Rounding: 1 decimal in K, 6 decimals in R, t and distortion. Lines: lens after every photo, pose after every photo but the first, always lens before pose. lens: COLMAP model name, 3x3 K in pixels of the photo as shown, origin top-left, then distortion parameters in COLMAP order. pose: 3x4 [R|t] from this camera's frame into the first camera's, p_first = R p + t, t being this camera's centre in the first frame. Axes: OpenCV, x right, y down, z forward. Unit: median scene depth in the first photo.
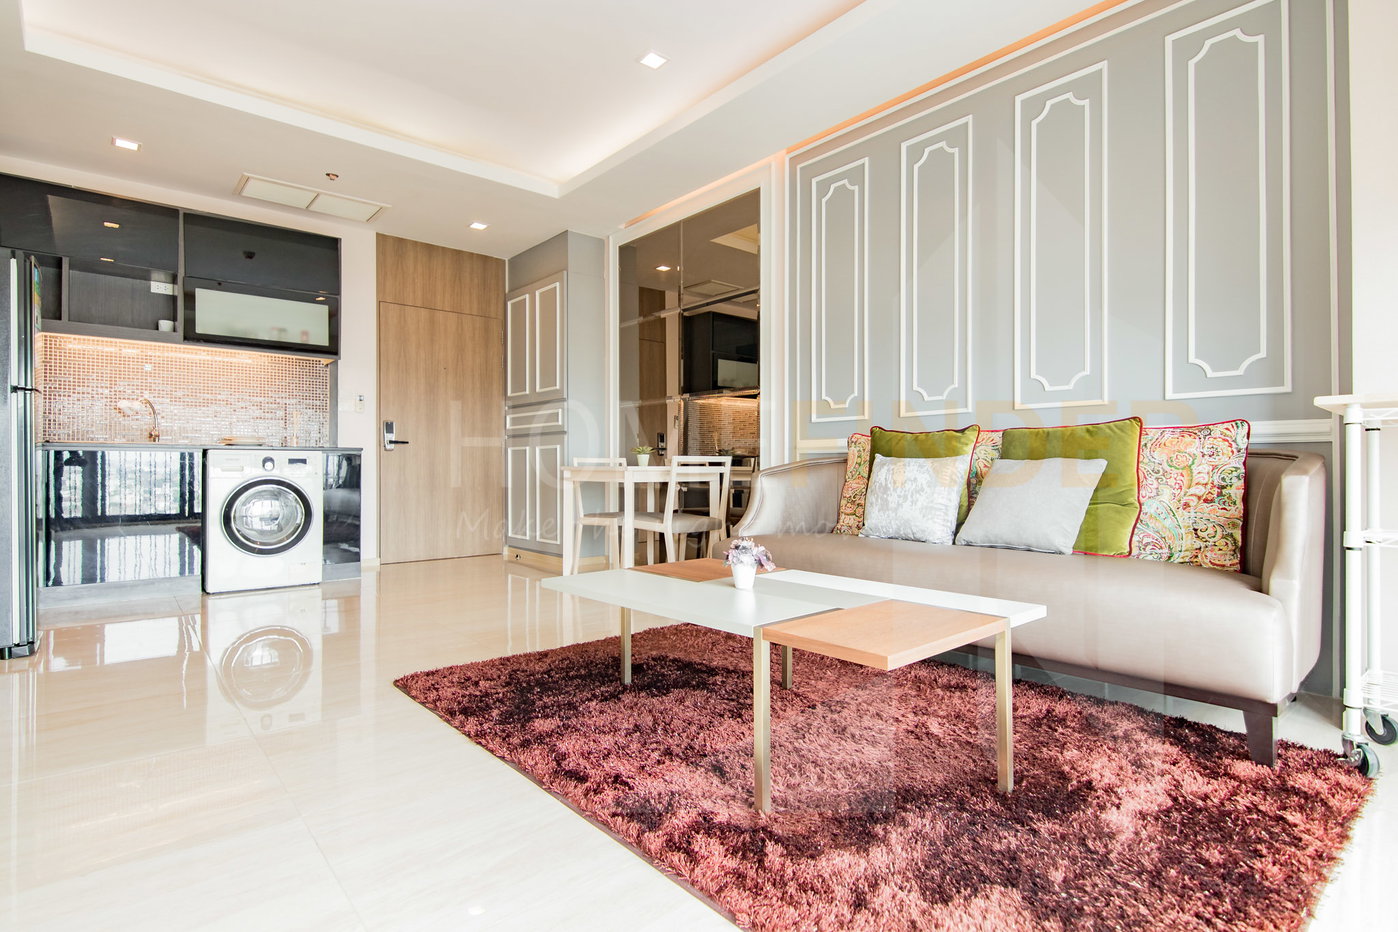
lens RADIAL K [[700.9, 0, 699.0], [0, 700.9, 466.0], [0, 0, 1]] dist [0.027937, -0.020200]
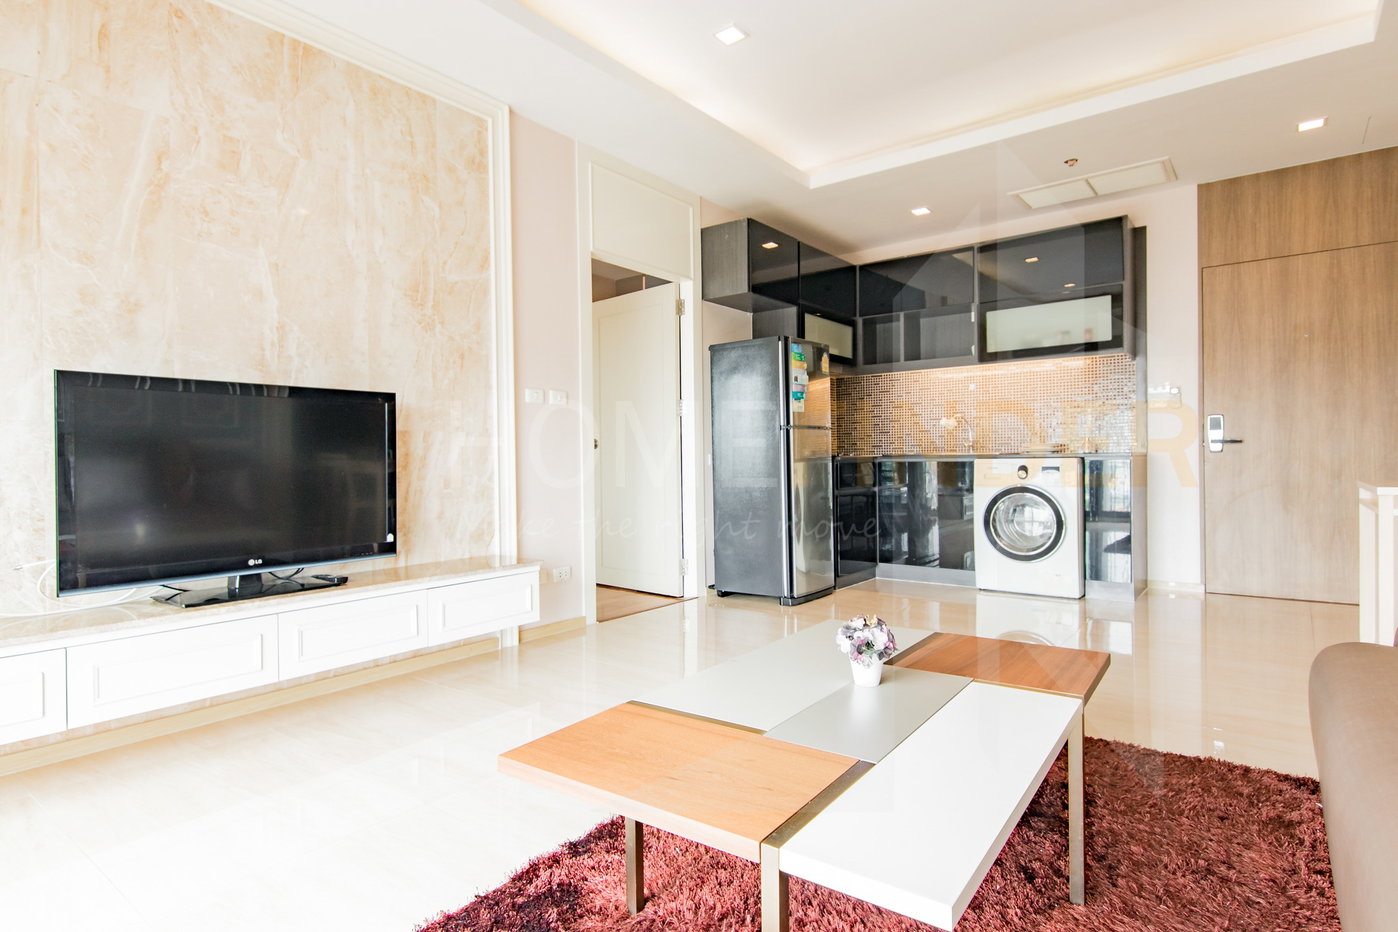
lens RADIAL K [[753.5, 0, 699.0], [0, 753.5, 466.0], [0, 0, 1]] dist [0.046895, -0.032940]
pose [[0.204238, 0.006042, -0.978903, 0.287963], [0.013802, 0.999864, 0.009051, -0.022177], [0.978824, -0.015359, 0.204127, 0.249408]]
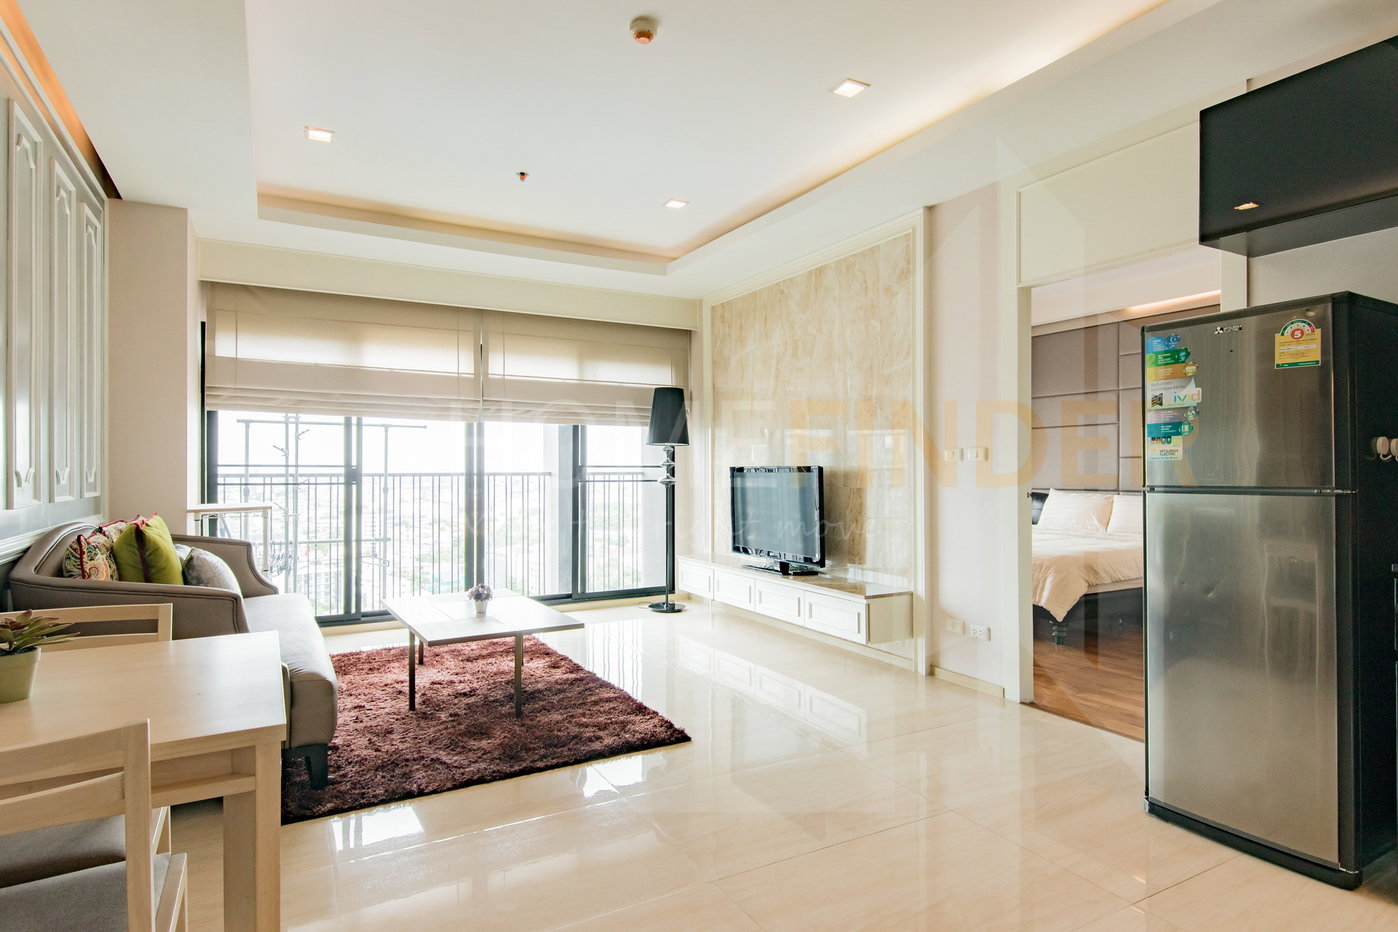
lens RADIAL K [[753.5, 0, 699.0], [0, 753.5, 466.0], [0, 0, 1]] dist [0.046895, -0.032940]
pose [[-0.981016, 0.003472, 0.193895, -0.308620], [0.002479, 0.999983, -0.005367, -0.067211], [-0.193910, -0.004784, -0.981008, 1.003241]]
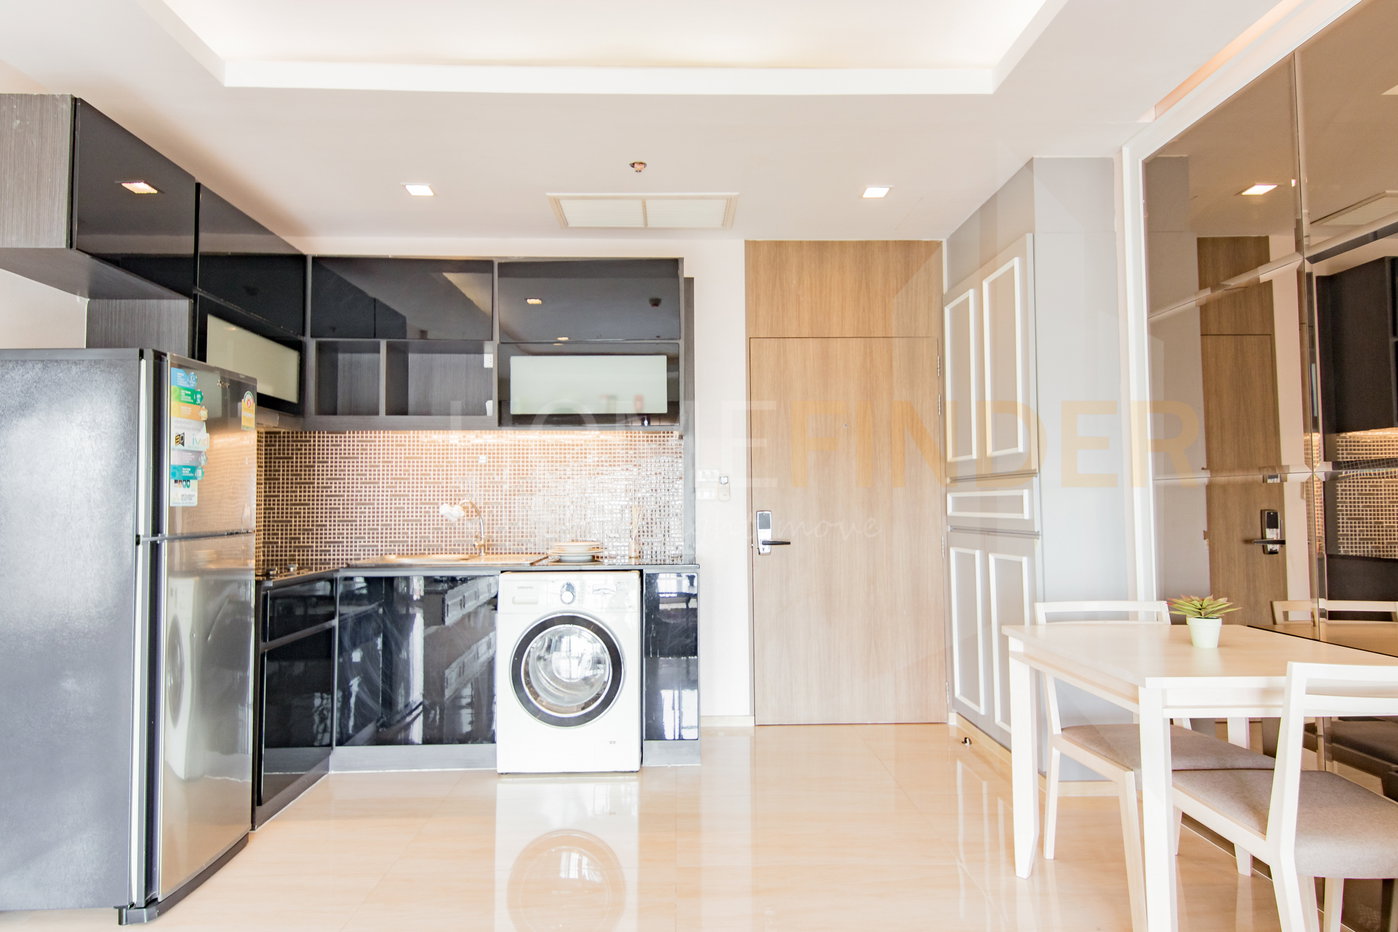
lens RADIAL K [[797.5, 0, 690.8], [0, 797.5, 464.5], [0, 0, 1]] dist [0.041565, -0.030269]
pose [[0.772696, -0.035660, -0.633773, -0.006664], [0.006121, 0.998793, -0.048736, -0.071421], [0.634746, 0.033779, 0.771982, 0.360914]]
